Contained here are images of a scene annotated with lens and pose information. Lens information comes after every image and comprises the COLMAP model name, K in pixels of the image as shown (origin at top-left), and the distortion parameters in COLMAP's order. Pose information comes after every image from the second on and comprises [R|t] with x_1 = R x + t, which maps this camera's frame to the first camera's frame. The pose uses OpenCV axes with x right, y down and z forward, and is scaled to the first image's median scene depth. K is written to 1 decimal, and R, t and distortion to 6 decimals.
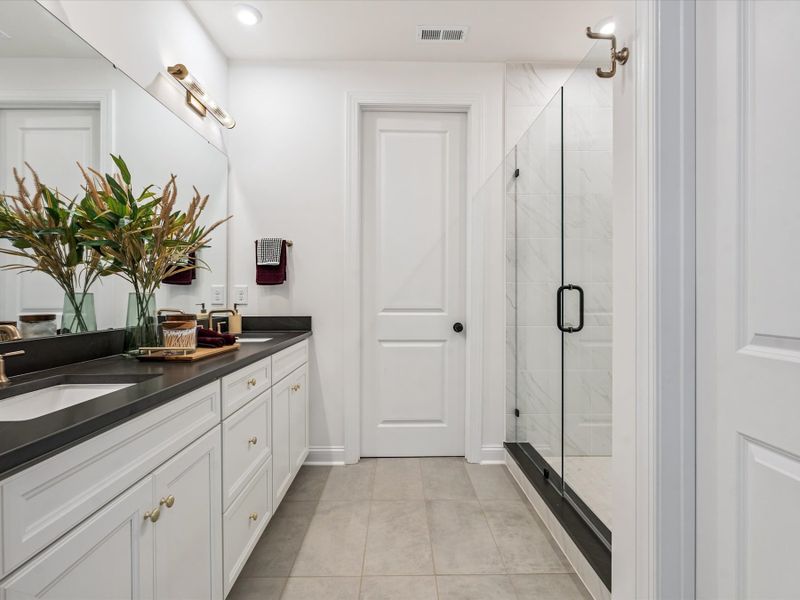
lens RADIAL K [[398.8, 0, 400.6], [0, 398.8, 296.1], [0, 0, 1]] dist [0.001734, 0.000811]
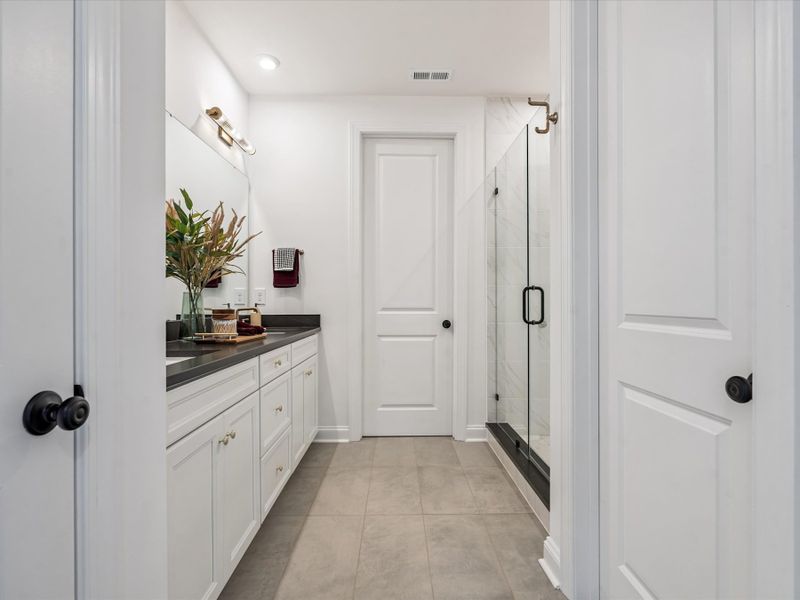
lens RADIAL K [[401.1, 0, 401.2], [0, 401.1, 303.4], [0, 0, 1]] dist [-0.000789, 0.000136]
pose [[0.999994, -0.002305, 0.002706, 0.011620], [0.002297, 0.999993, 0.003058, 0.017432], [-0.002713, -0.003052, 0.999992, -0.200256]]
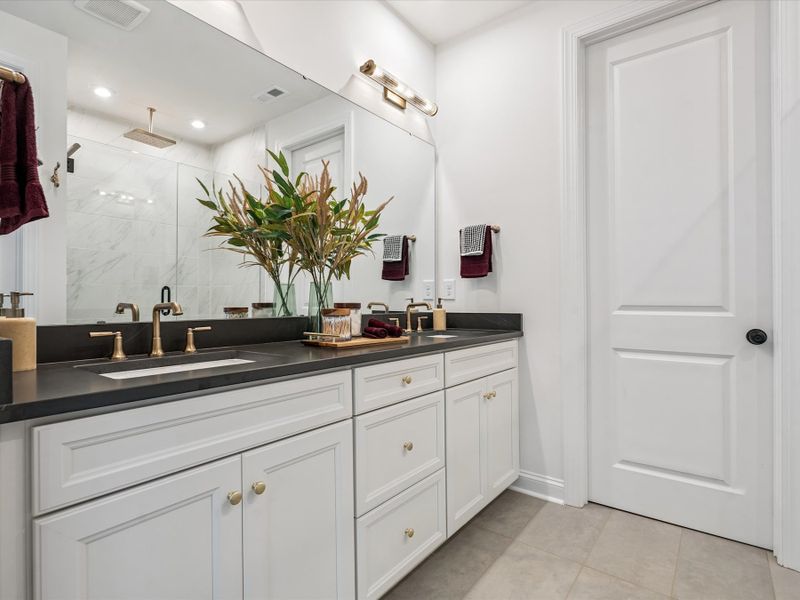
lens RADIAL K [[412.0, 0, 401.6], [0, 412.0, 297.9], [0, 0, 1]] dist [0.002121, -0.001216]
pose [[0.783170, -0.006689, -0.621771, 0.136532], [-0.000066, 0.999941, -0.010840, 0.031452], [0.621807, 0.008531, 0.783124, 0.195867]]
